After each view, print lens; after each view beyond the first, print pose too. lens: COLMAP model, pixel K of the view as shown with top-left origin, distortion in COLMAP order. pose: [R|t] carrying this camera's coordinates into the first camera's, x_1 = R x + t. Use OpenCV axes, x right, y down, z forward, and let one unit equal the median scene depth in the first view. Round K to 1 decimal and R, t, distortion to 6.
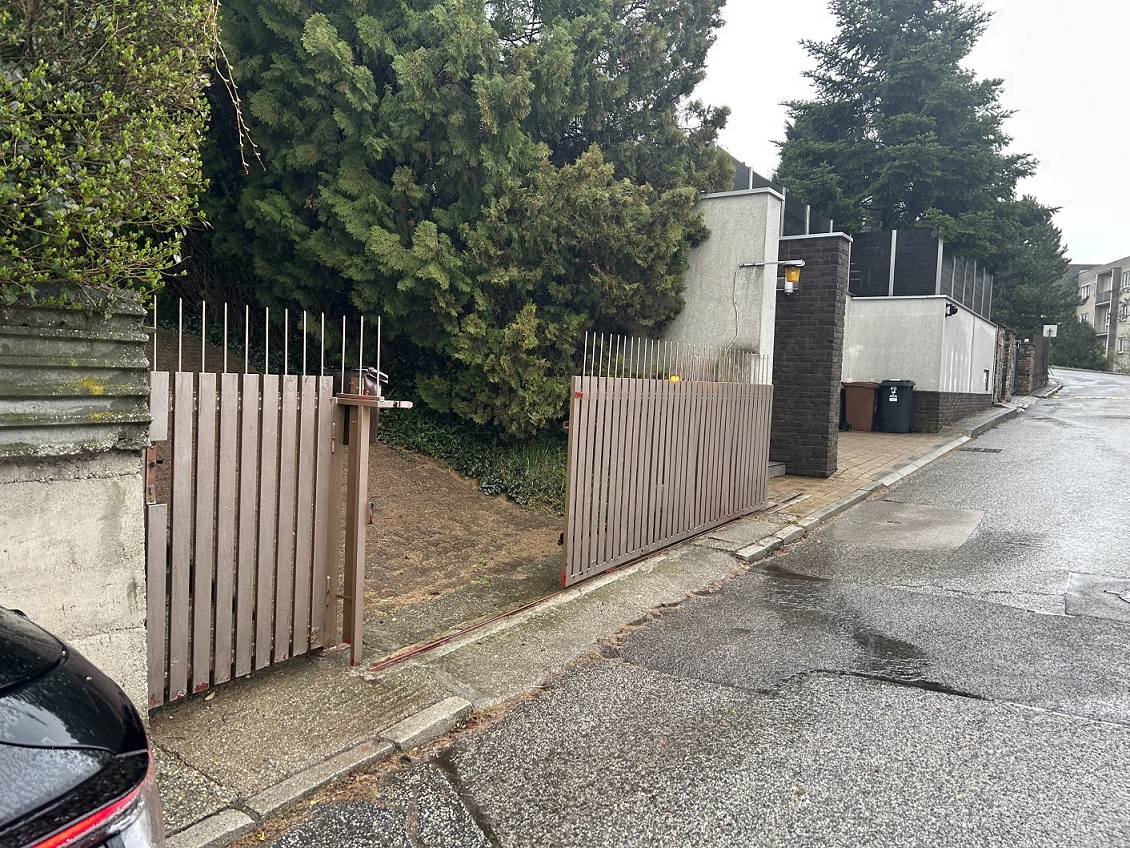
lens RADIAL K [[862.3, 0, 563.6], [0, 862.3, 428.7], [0, 0, 1]] dist [0.062788, -0.066252]
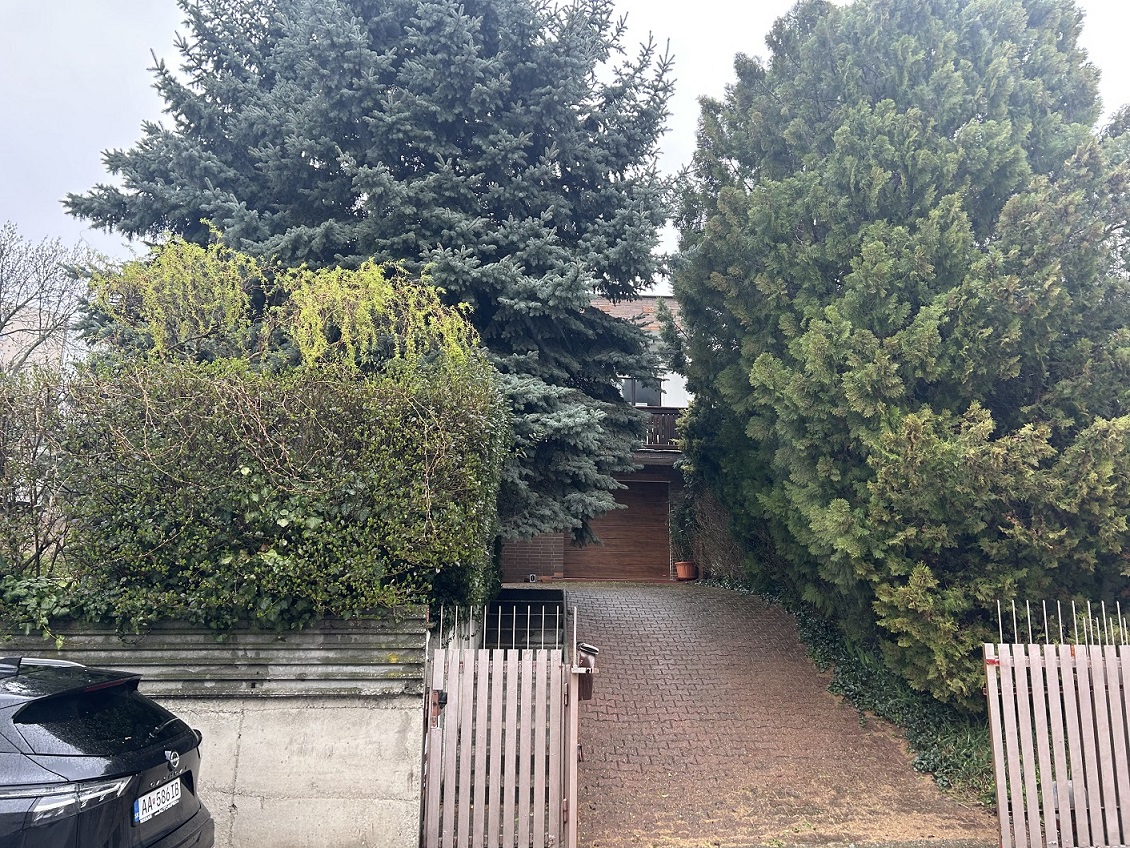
lens RADIAL K [[862.3, 0, 563.6], [0, 862.3, 428.7], [0, 0, 1]] dist [0.062788, -0.066252]
pose [[0.530155, -0.199730, -0.824041, 1.325895], [-0.038650, 0.965158, -0.258799, -0.055938], [0.847020, 0.169052, 0.503963, 0.259881]]
